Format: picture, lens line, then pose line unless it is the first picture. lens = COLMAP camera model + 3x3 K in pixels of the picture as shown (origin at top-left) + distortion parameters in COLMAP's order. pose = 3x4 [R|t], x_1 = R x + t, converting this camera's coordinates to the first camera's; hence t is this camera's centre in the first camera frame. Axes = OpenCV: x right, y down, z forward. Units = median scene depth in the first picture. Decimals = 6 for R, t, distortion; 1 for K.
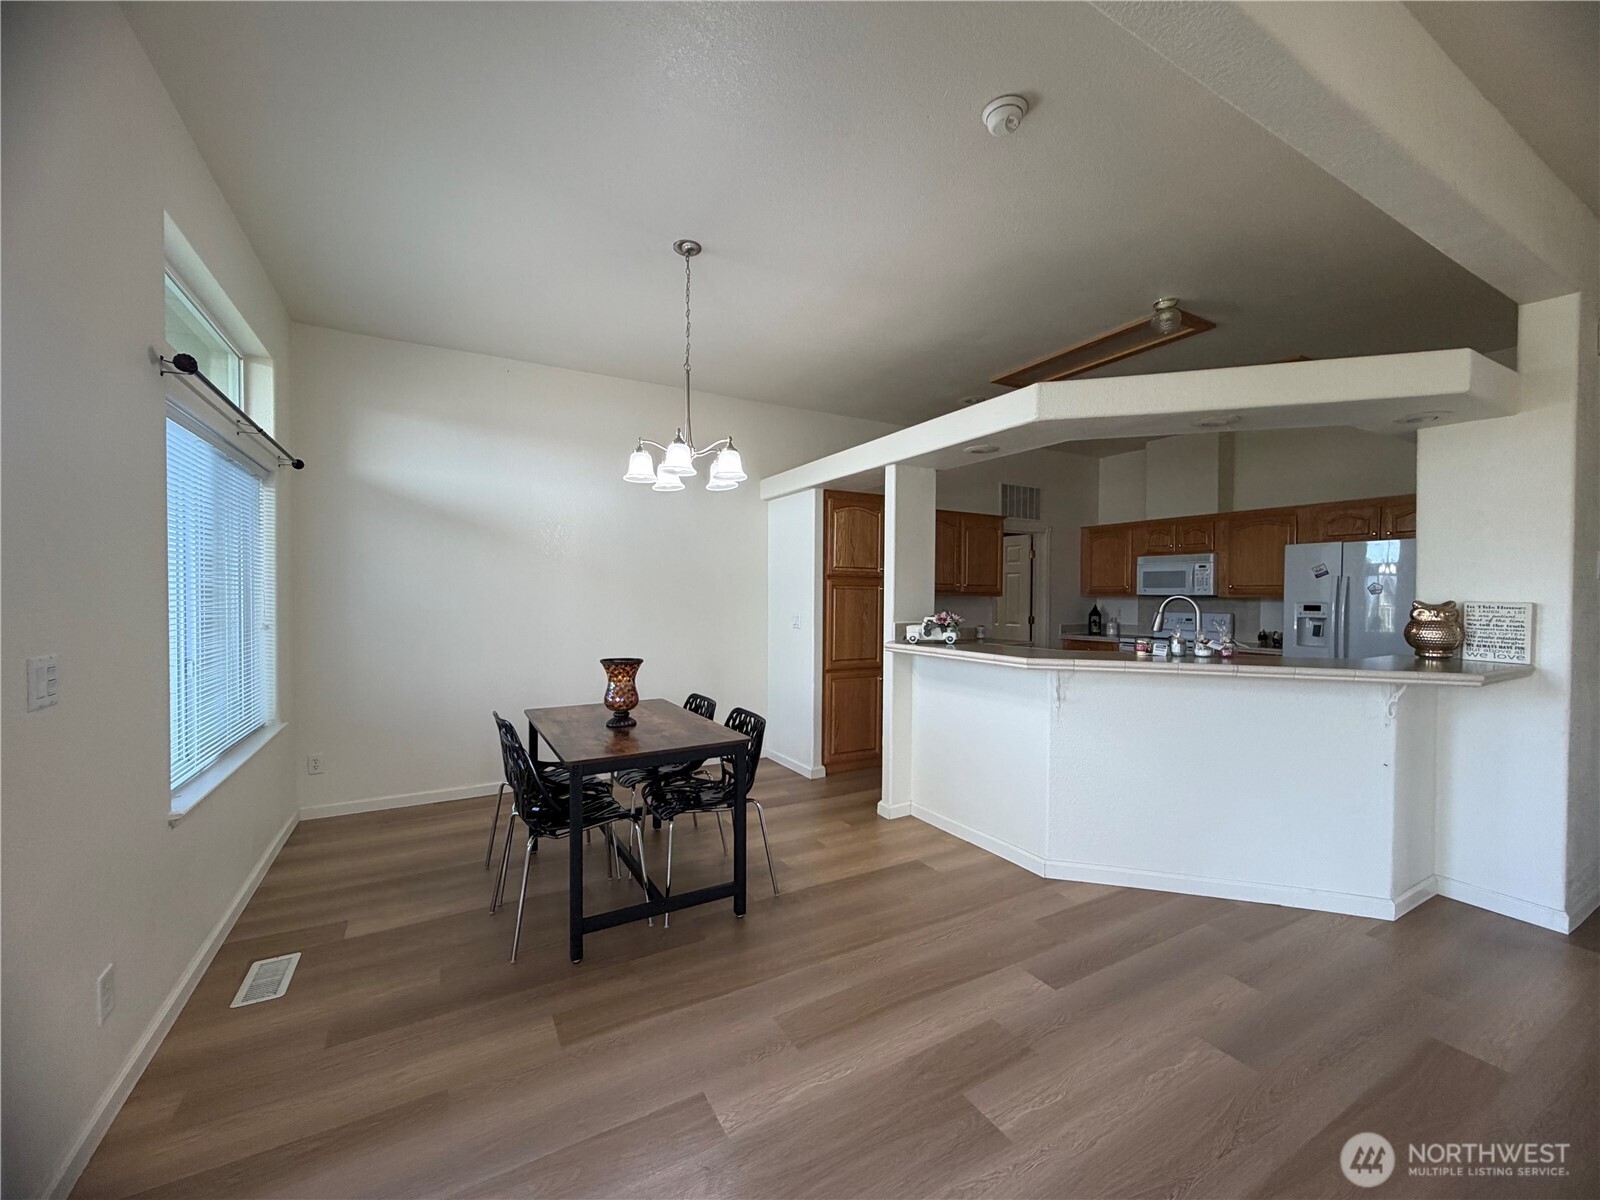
lens RADIAL K [[639.0, 0, 795.7], [0, 639.0, 602.5], [0, 0, 1]] dist [-0.000390, 0.000656]
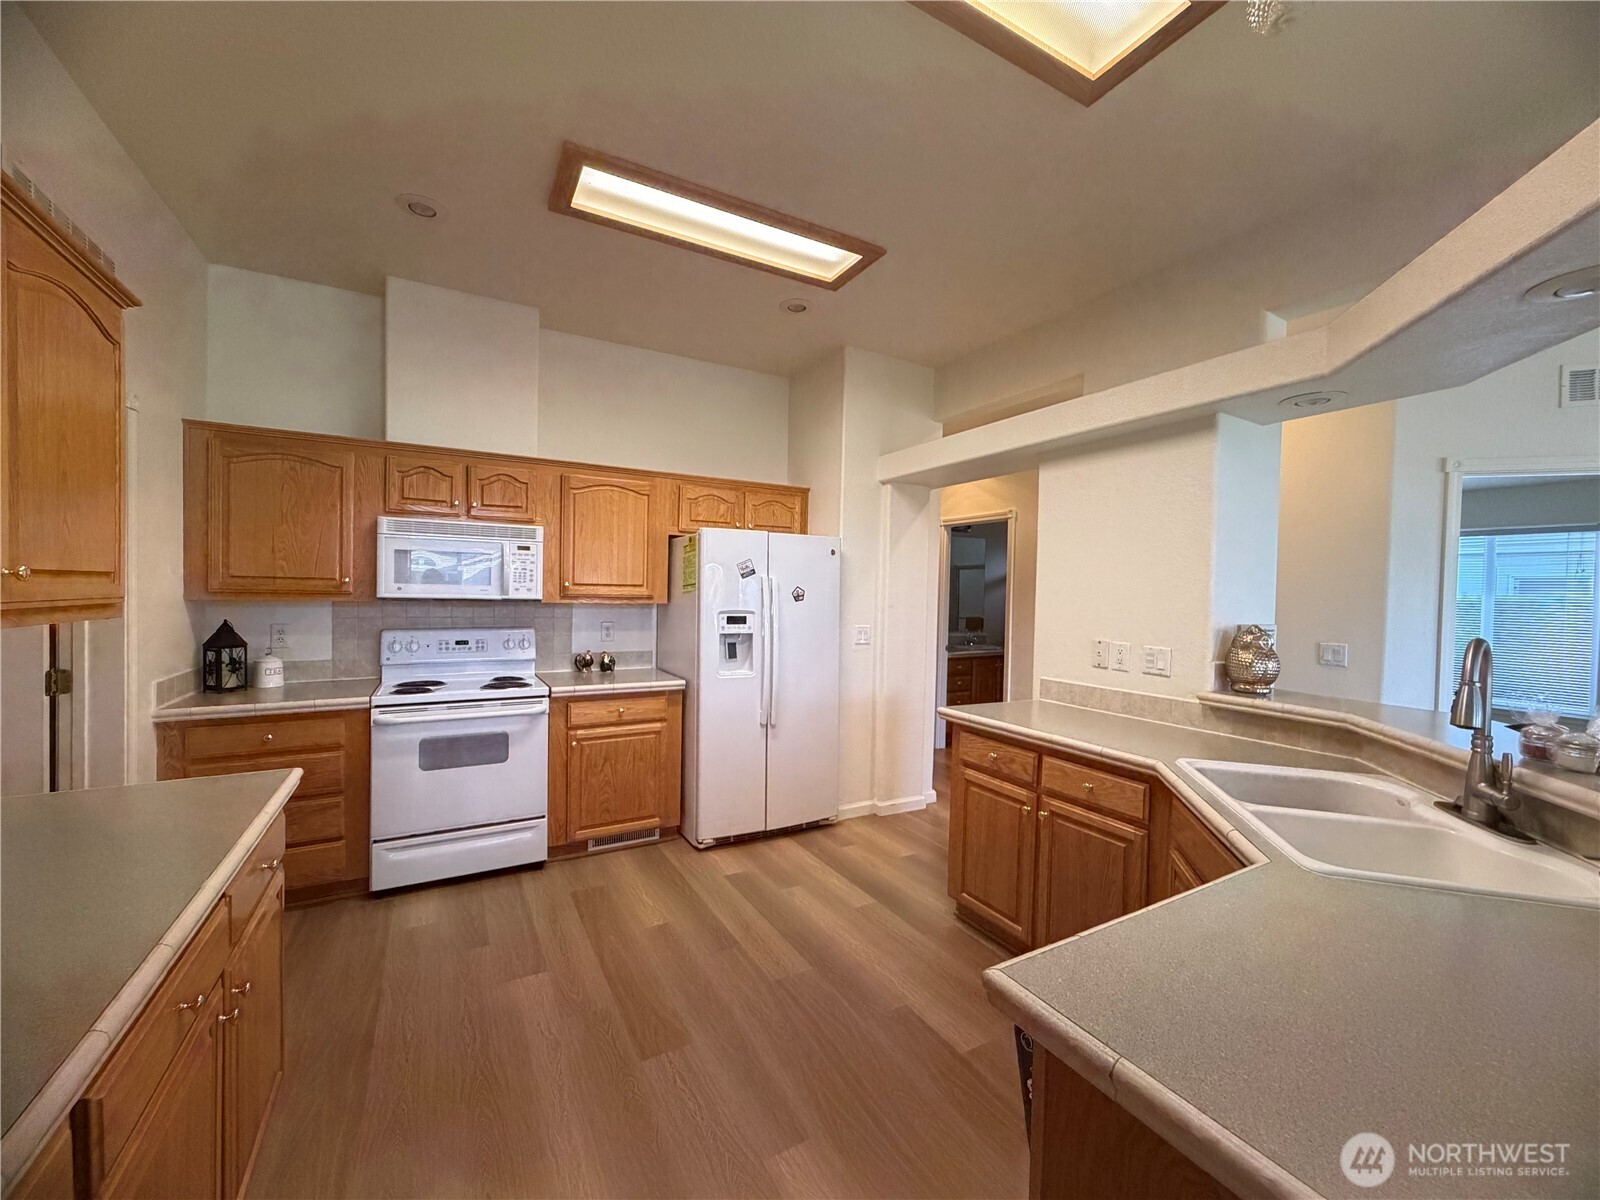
lens RADIAL K [[639.0, 0, 790.1], [0, 639.0, 590.8], [0, 0, 1]] dist [-0.000390, 0.000656]
pose [[0.020240, -0.002828, 0.999791, 0.084903], [-0.006146, 0.999977, 0.002952, -0.021786], [-0.999776, -0.006205, 0.020222, 0.764516]]
